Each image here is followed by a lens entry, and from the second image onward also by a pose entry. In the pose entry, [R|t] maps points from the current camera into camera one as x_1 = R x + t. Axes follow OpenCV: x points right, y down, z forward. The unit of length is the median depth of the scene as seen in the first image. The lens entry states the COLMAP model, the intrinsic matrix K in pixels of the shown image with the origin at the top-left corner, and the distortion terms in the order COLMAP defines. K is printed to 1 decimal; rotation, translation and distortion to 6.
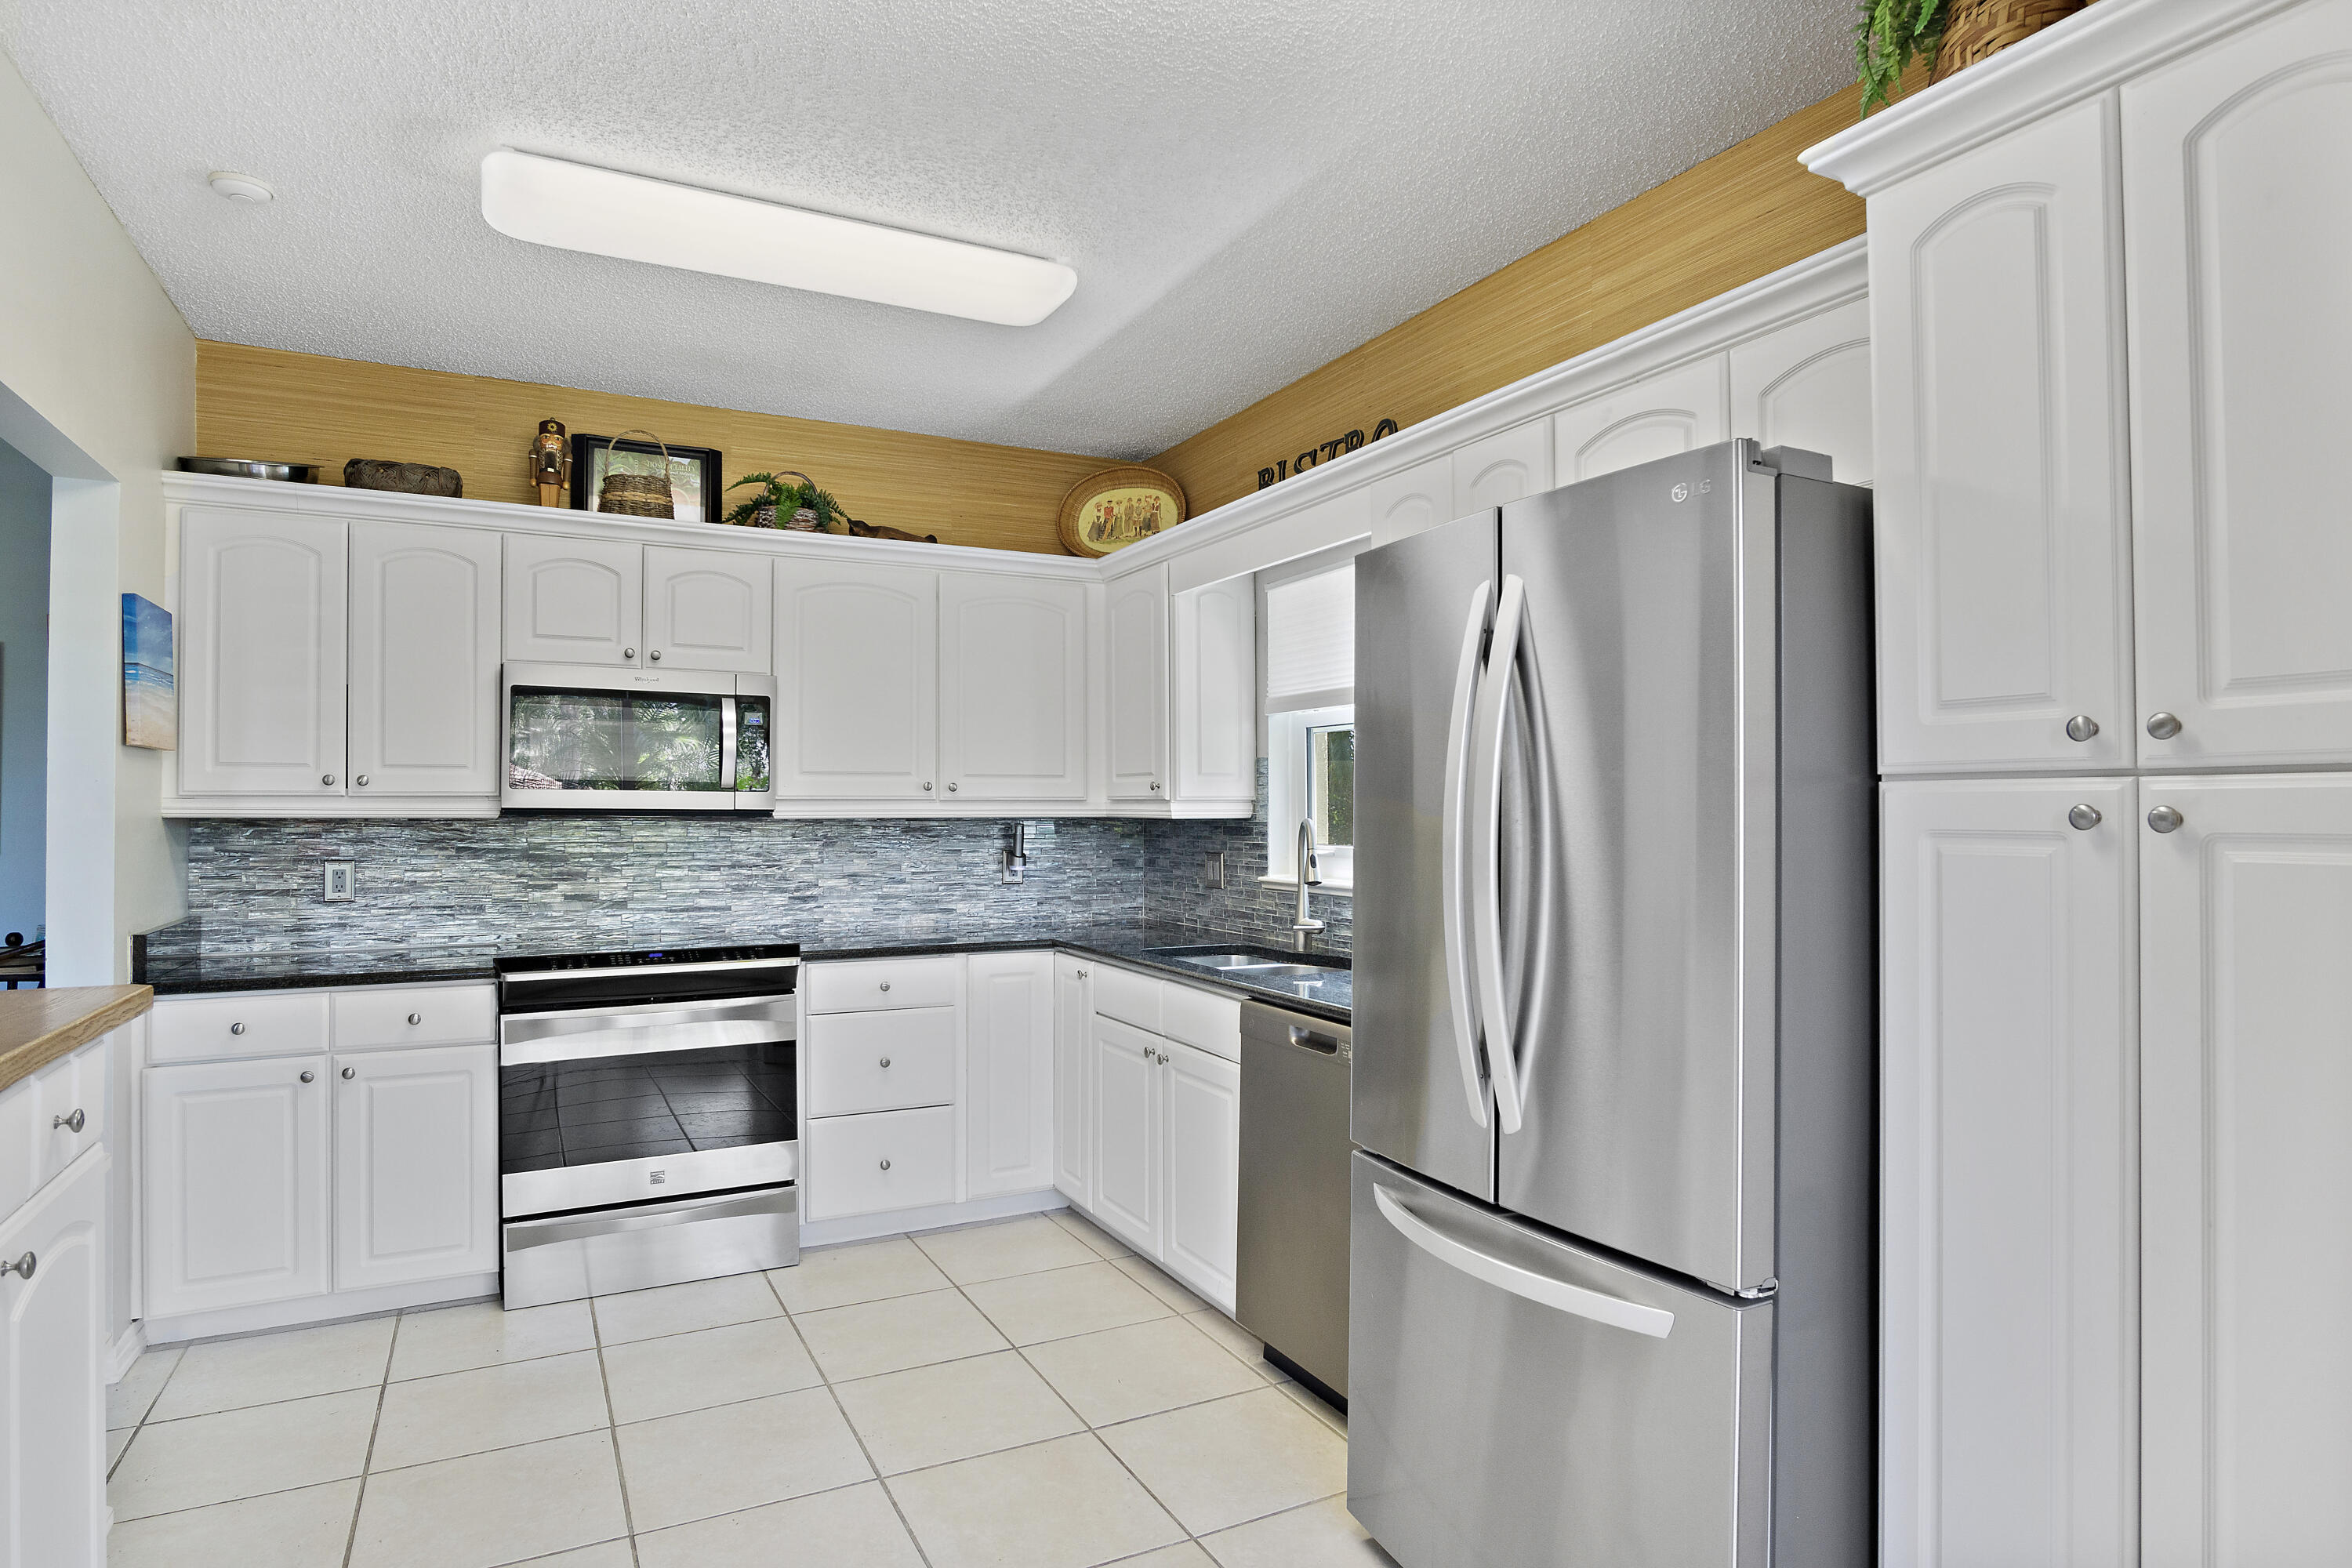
lens RADIAL K [[1280.4, 0, 1187.7], [0, 1280.4, 797.1], [0, 0, 1]] dist [-0.028439, 0.005763]
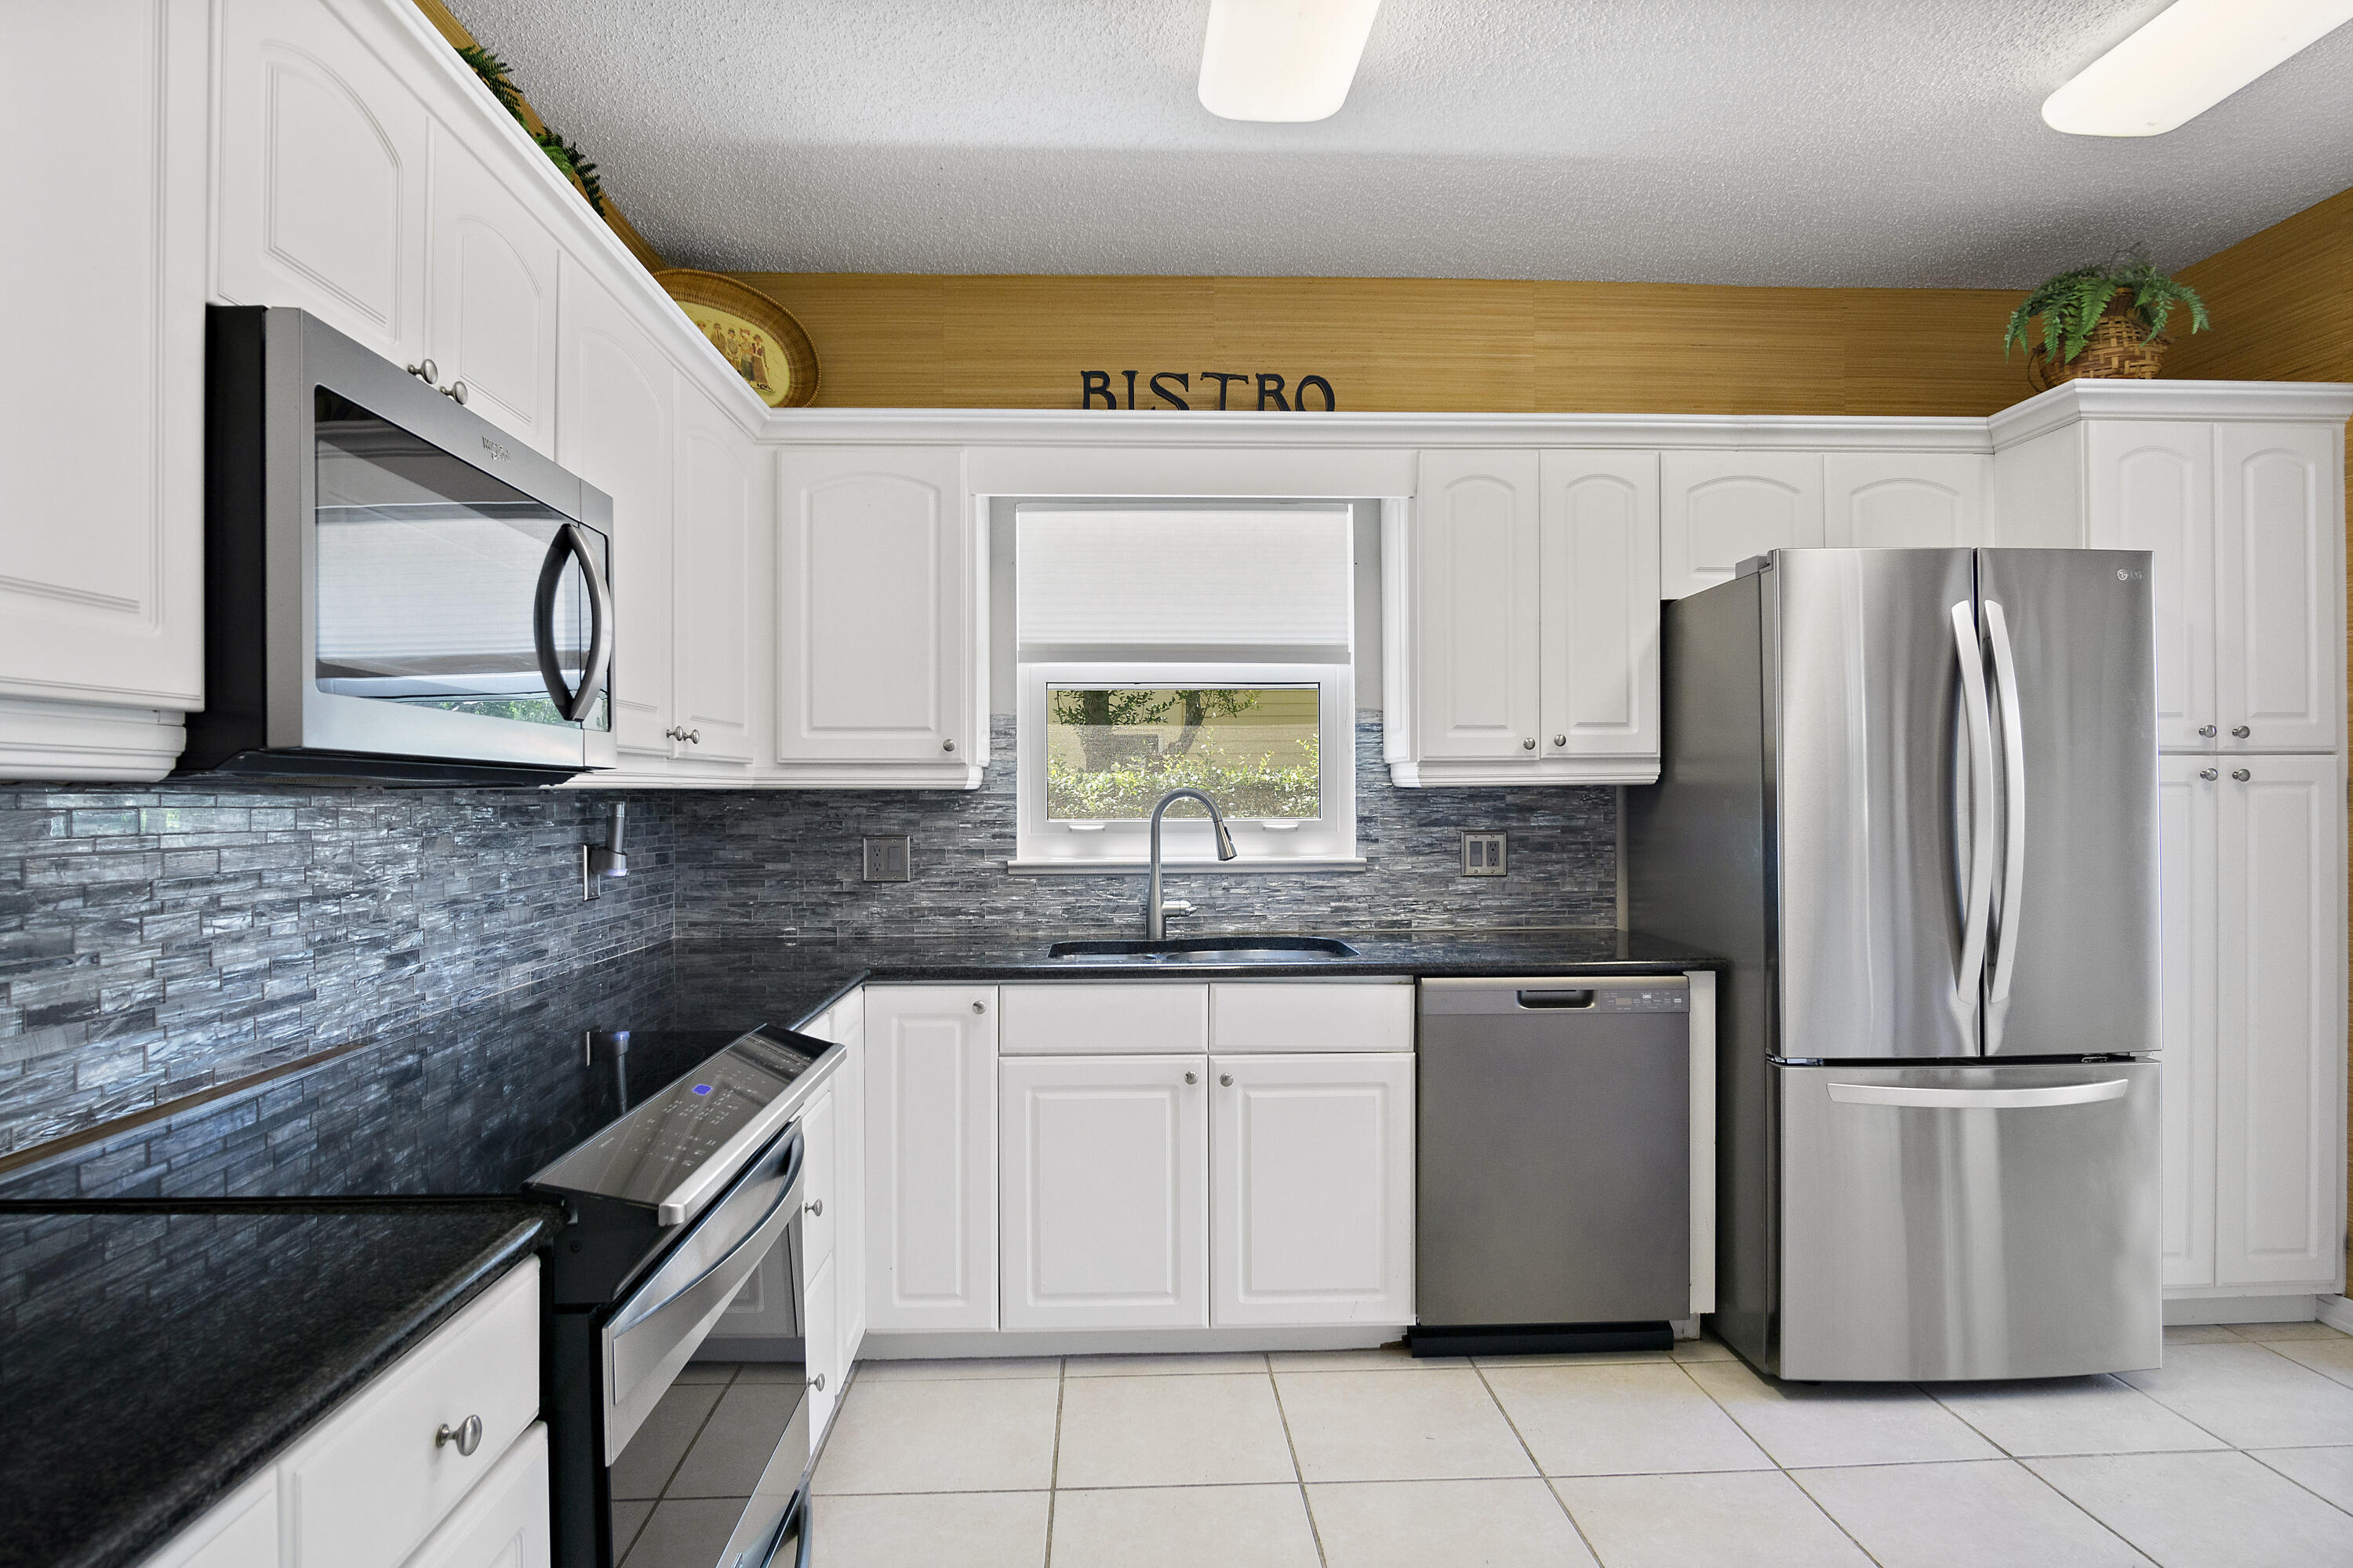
lens RADIAL K [[1281.0, 0, 1174.5], [0, 1281.0, 779.3], [0, 0, 1]] dist [-0.028439, 0.005763]
pose [[0.433936, 0.006546, 0.900920, -0.631309], [-0.004769, 0.999976, -0.004969, 0.014134], [-0.900931, -0.002141, 0.433957, 0.553329]]
